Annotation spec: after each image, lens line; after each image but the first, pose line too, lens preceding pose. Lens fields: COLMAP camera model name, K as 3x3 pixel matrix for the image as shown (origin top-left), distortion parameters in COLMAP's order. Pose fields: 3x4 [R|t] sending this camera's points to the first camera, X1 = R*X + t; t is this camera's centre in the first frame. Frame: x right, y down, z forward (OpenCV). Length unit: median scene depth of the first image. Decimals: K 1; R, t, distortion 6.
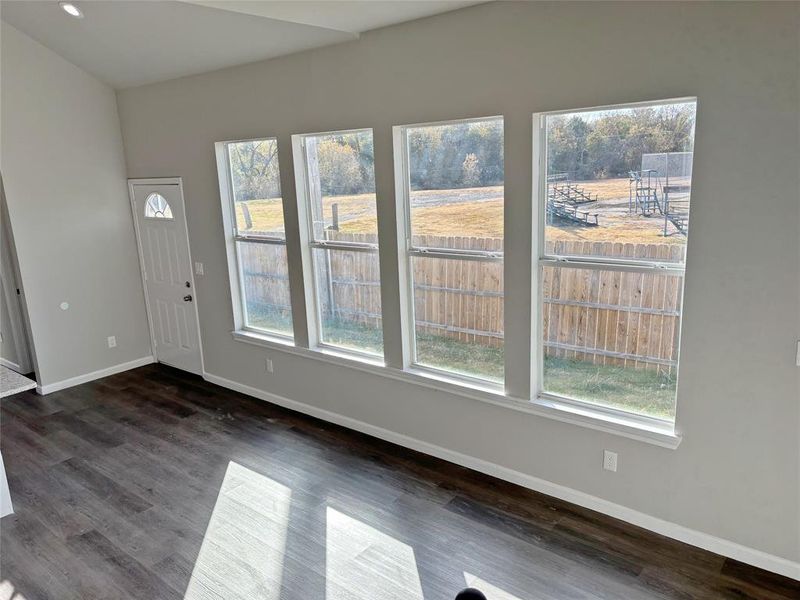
lens RADIAL K [[609.8, 0, 401.7], [0, 609.8, 295.7], [0, 0, 1]] dist [0.069431, -0.081090]
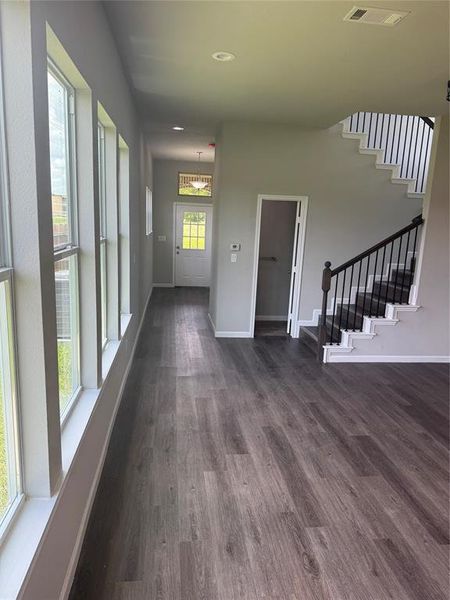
lens RADIAL K [[416.5, 0, 224.0], [0, 416.5, 301.1], [0, 0, 1]] dist [0.109667, -0.181383]
pose [[-0.725441, -0.121599, 0.677458, -0.394754], [0.138029, 0.938573, 0.316272, -0.115745], [-0.674302, 0.322946, -0.664095, 0.922469]]
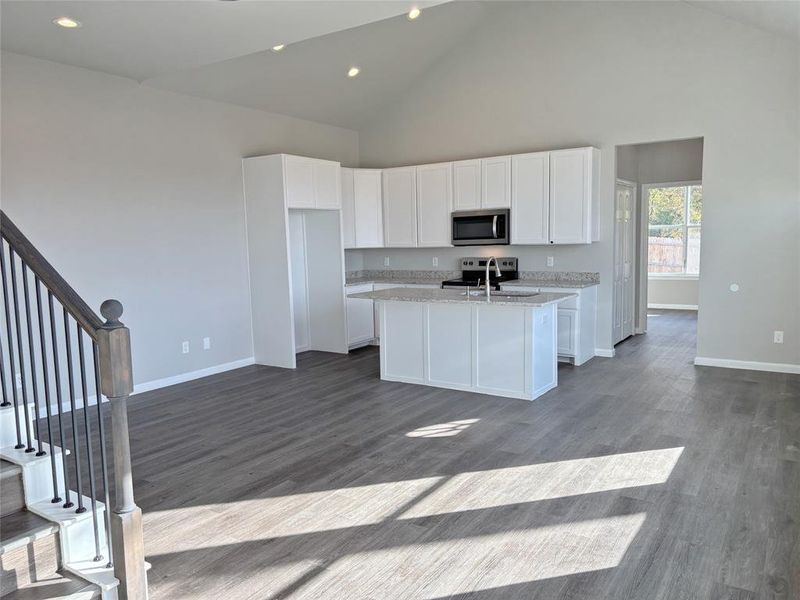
lens RADIAL K [[603.6, 0, 398.3], [0, 603.6, 302.8], [0, 0, 1]] dist [0.010115, 0.002076]
pose [[0.104476, 0.149781, -0.983184, 0.389354], [-0.196705, 0.972176, 0.127202, 0.022346], [0.974880, 0.180108, 0.131031, 0.331112]]
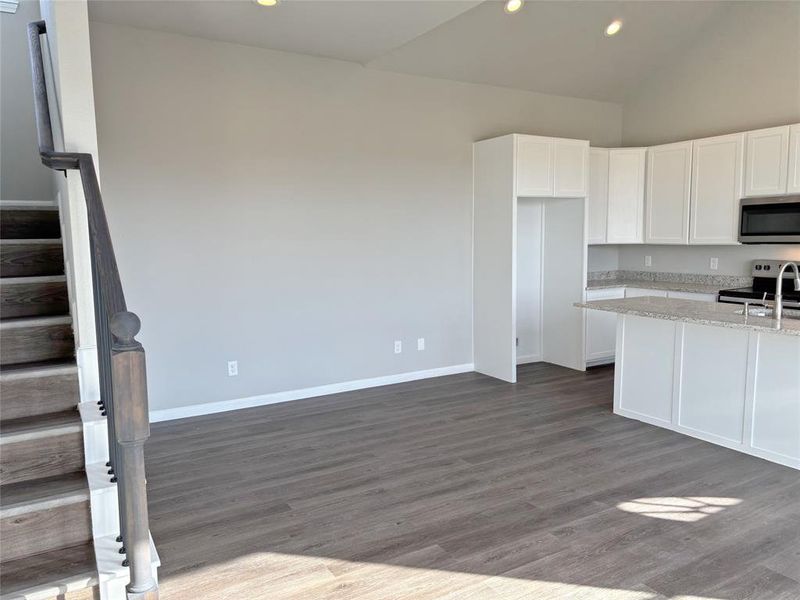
lens RADIAL K [[609.8, 0, 401.7], [0, 609.8, 295.7], [0, 0, 1]] dist [0.069431, -0.081090]
pose [[-0.340233, 0.143569, -0.929317, 0.238954], [-0.177390, 0.960733, 0.213367, 0.010544], [0.923458, 0.237446, -0.301405, 0.406833]]
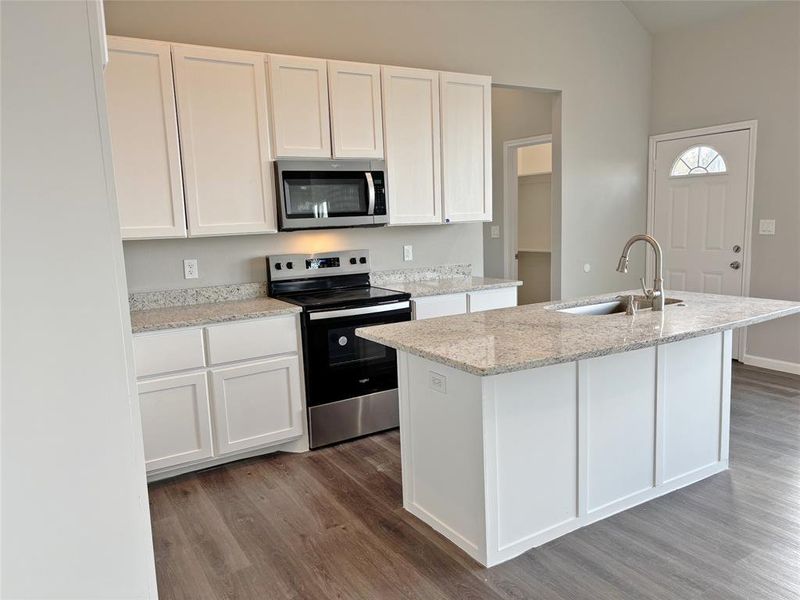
lens RADIAL K [[603.6, 0, 398.3], [0, 603.6, 302.8], [0, 0, 1]] dist [0.010115, 0.002076]
pose [[0.943881, 0.057611, -0.325224, -0.518597], [-0.076920, 0.995937, -0.046818, 0.133137], [0.321205, 0.069207, 0.944477, 0.061637]]
